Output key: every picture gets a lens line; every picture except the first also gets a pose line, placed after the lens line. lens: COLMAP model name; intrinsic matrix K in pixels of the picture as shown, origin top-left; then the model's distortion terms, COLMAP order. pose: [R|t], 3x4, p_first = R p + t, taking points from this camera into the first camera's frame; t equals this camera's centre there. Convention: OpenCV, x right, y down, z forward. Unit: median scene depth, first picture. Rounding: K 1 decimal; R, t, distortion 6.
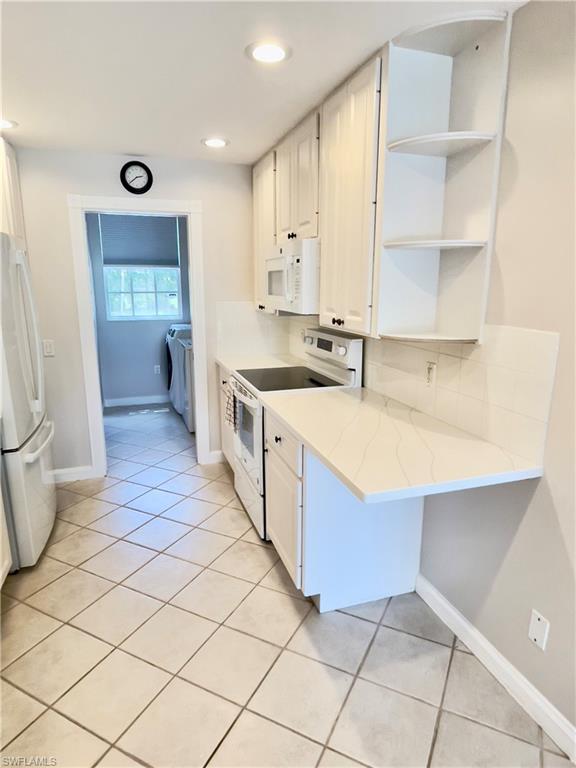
lens RADIAL K [[465.1, 0, 286.9], [0, 465.1, 386.4], [0, 0, 1]] dist [0.006314, -0.025867]
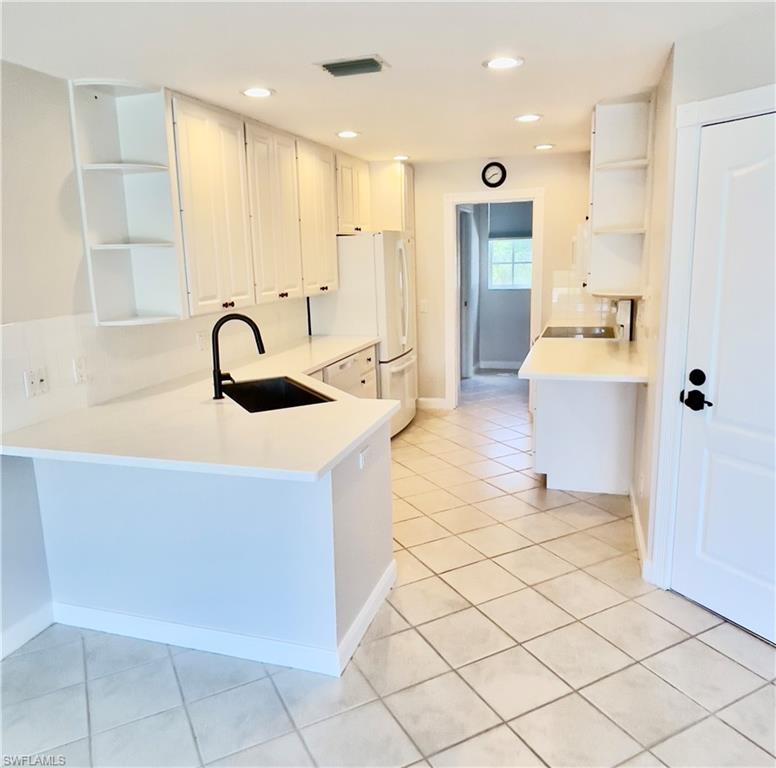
lens RADIAL K [[621.1, 0, 377.2], [0, 621.1, 384.9], [0, 0, 1]] dist [0.042681, -0.118402]
pose [[0.802680, 0.097350, -0.588411, 0.493190], [-0.097901, 0.994713, 0.031020, 0.107513], [0.588319, 0.032707, 0.807967, -0.568013]]
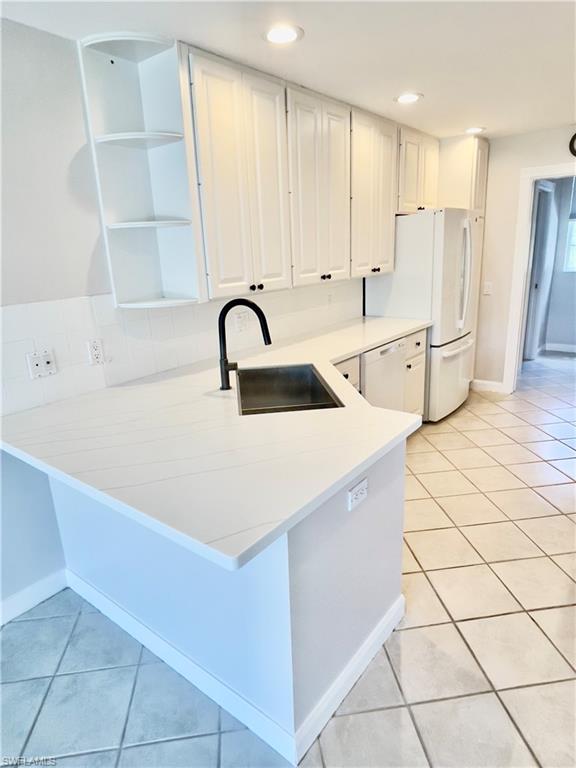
lens RADIAL K [[465.1, 0, 286.9], [0, 465.1, 386.4], [0, 0, 1]] dist [0.006314, -0.025867]
pose [[0.551083, 0.212219, -0.807014, 0.331449], [-0.137787, 0.976986, 0.162826, 0.057609], [0.822996, 0.021465, 0.567641, -0.253867]]
